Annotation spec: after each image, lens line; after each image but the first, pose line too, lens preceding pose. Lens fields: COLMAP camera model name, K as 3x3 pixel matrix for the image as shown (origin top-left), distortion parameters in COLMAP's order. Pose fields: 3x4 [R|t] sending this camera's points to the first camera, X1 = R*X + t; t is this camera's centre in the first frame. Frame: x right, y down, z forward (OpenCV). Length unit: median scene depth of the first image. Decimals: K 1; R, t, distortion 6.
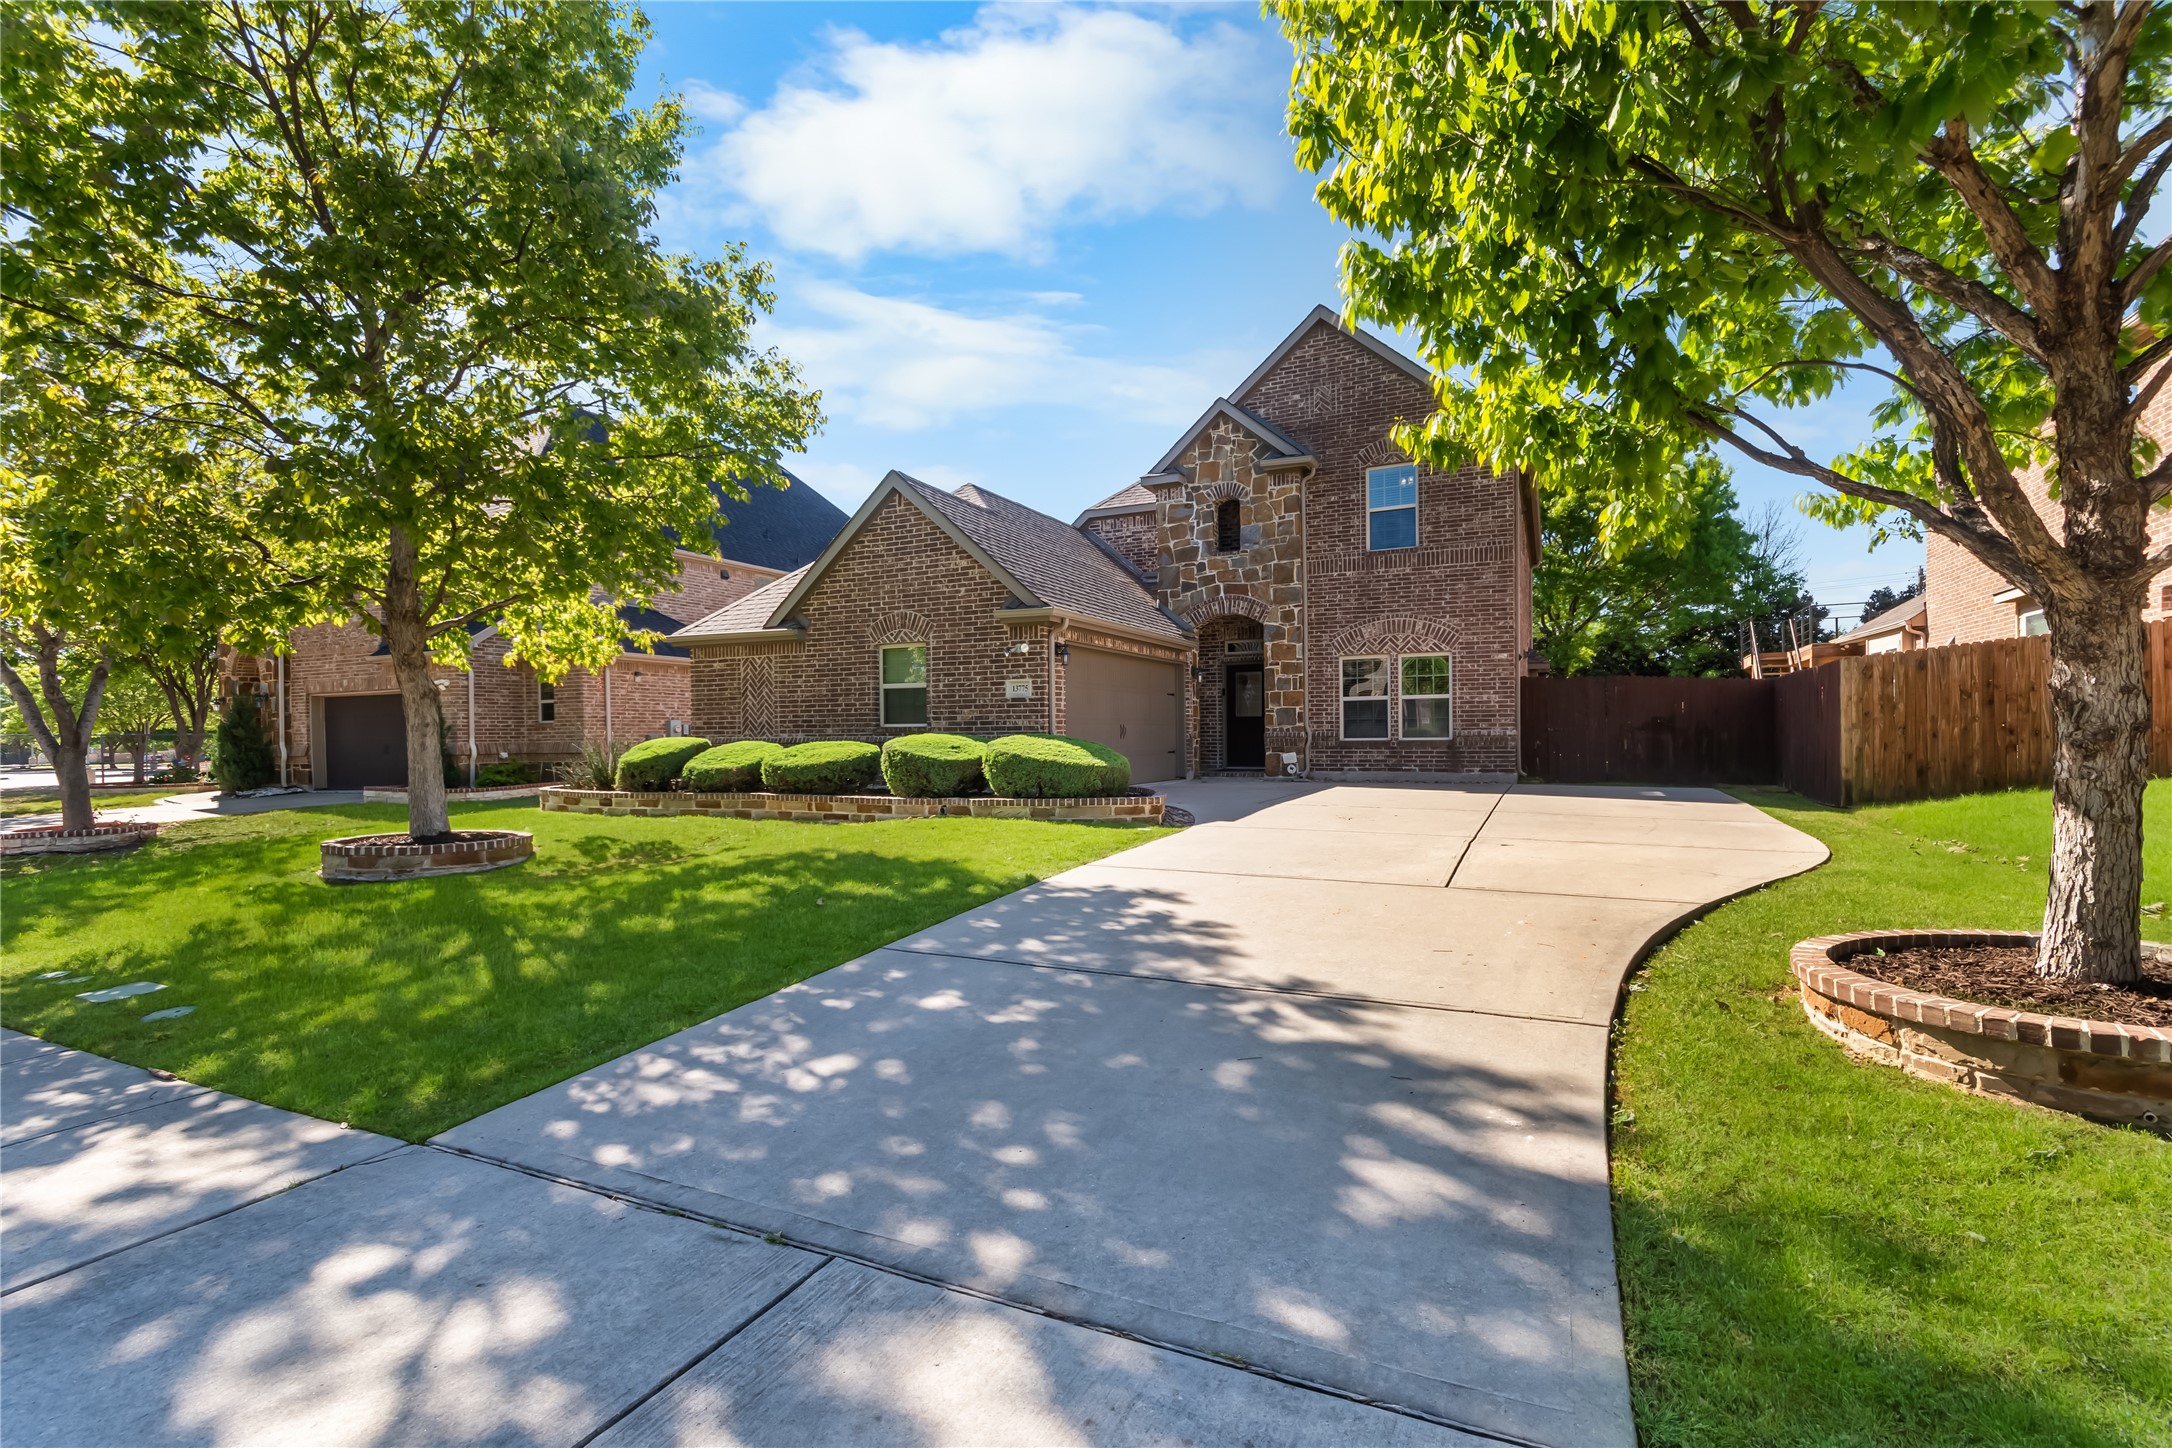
lens RADIAL K [[948.1, 0, 1089.2], [0, 948.1, 735.1], [0, 0, 1]] dist [0.004532, -0.002550]
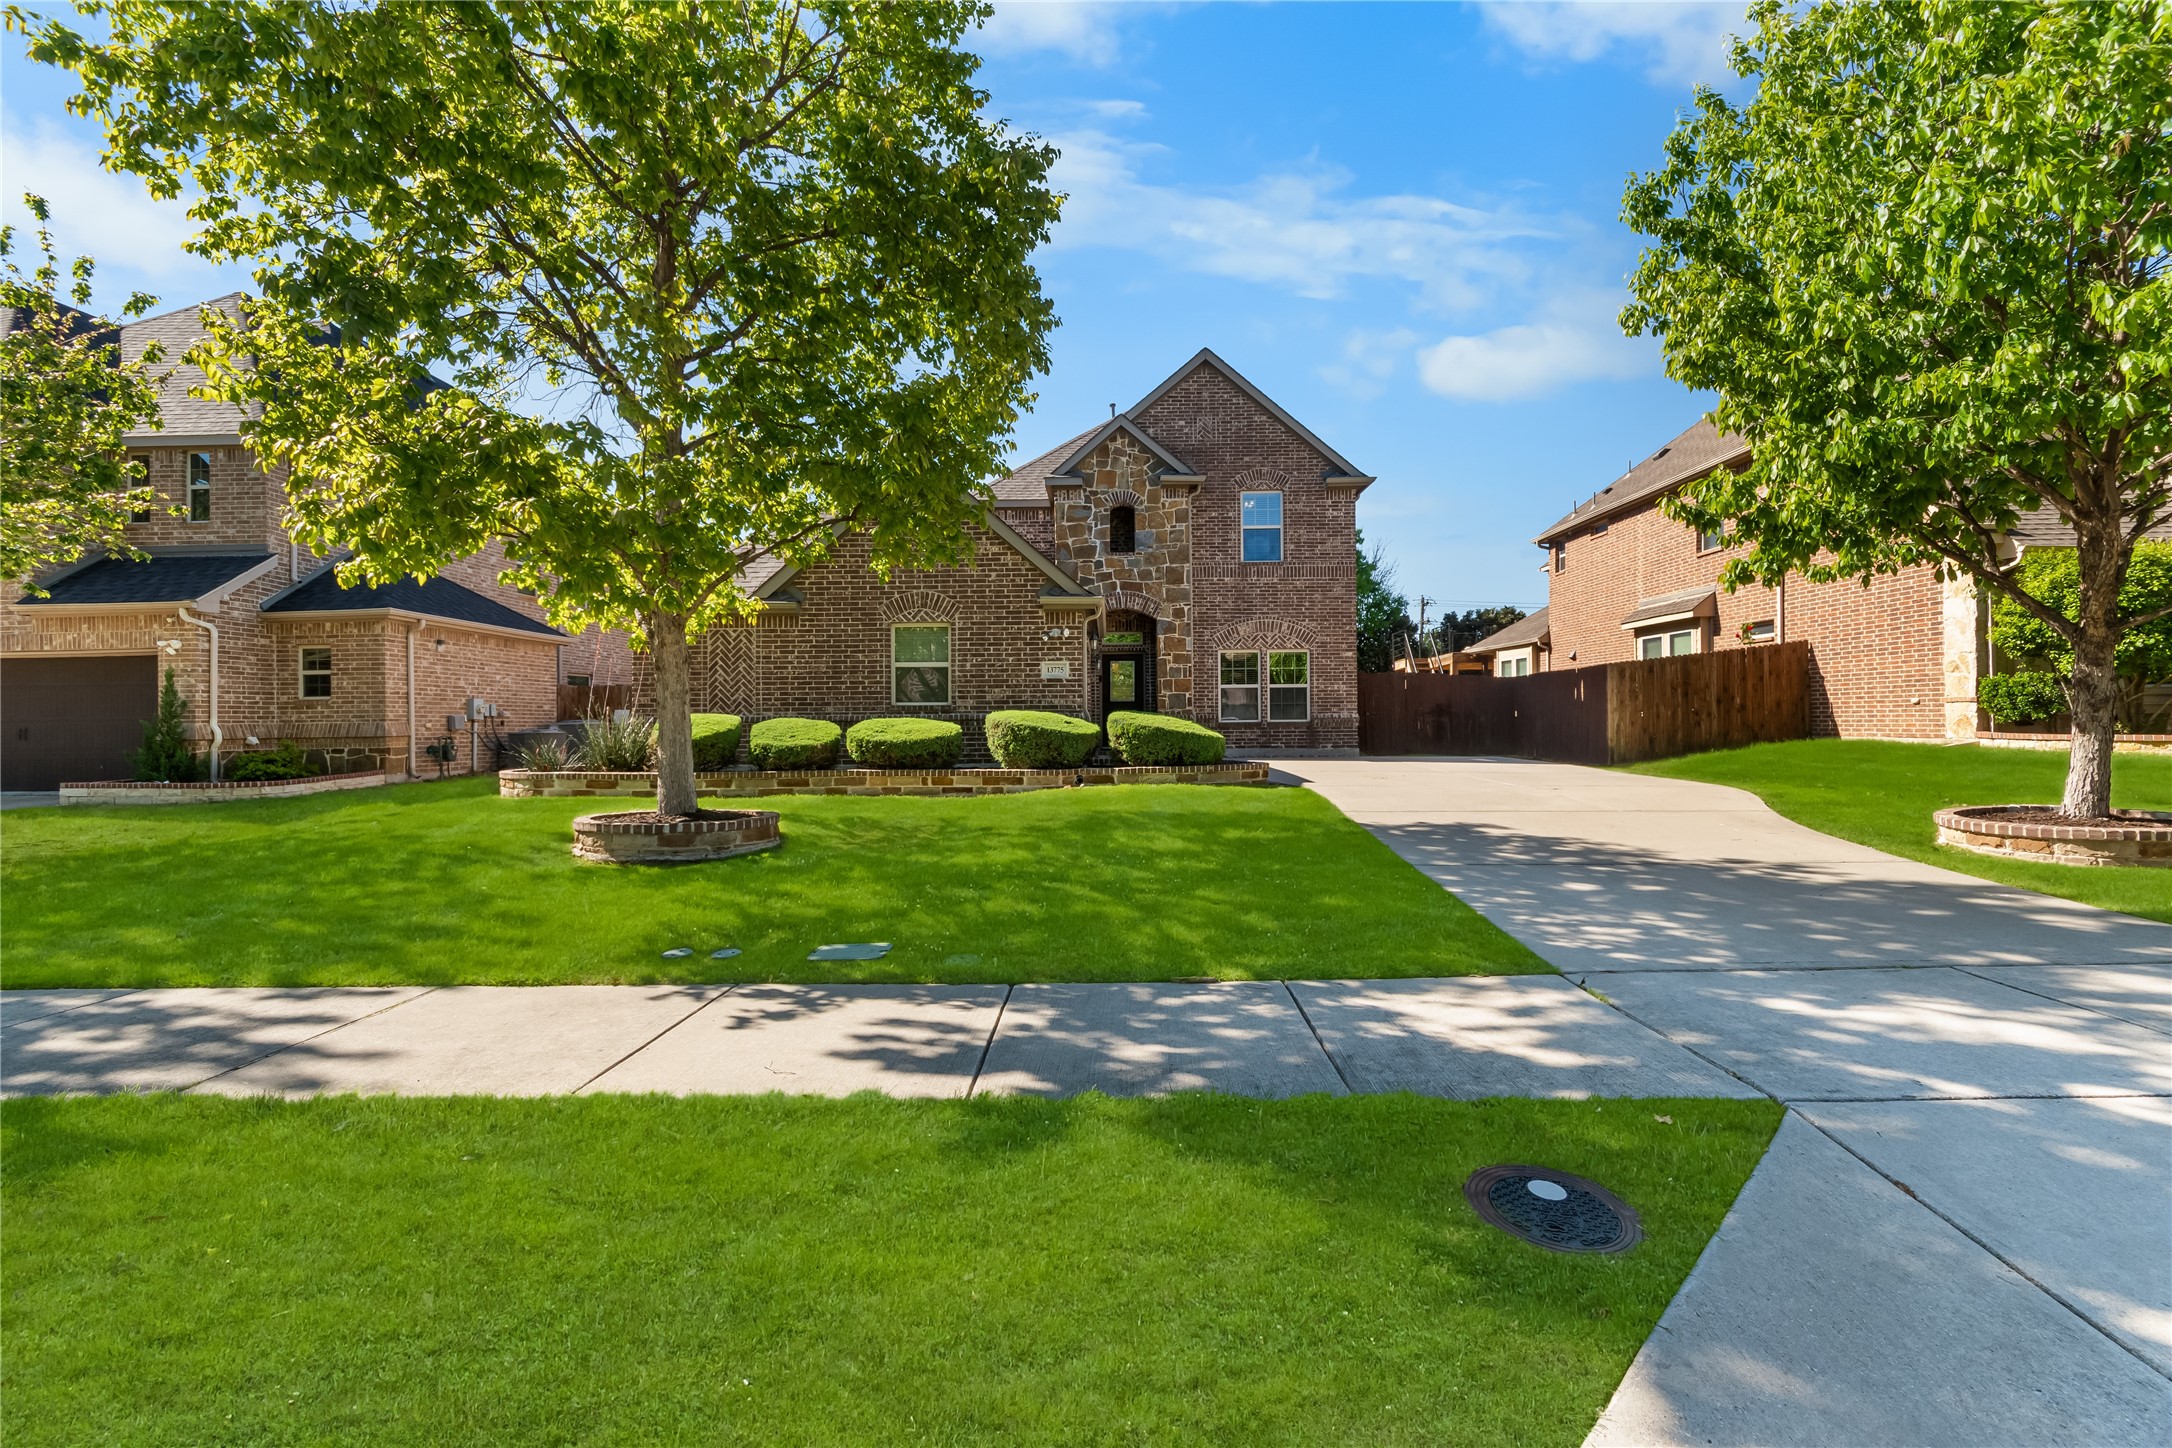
lens RADIAL K [[948.1, 0, 1106.2], [0, 948.1, 714.0], [0, 0, 1]] dist [0.004532, -0.002550]
pose [[0.909561, 0.005548, 0.415533, -0.370461], [-0.000089, 0.999913, -0.013158, 0.011791], [-0.415570, 0.011931, 0.909483, -0.000640]]
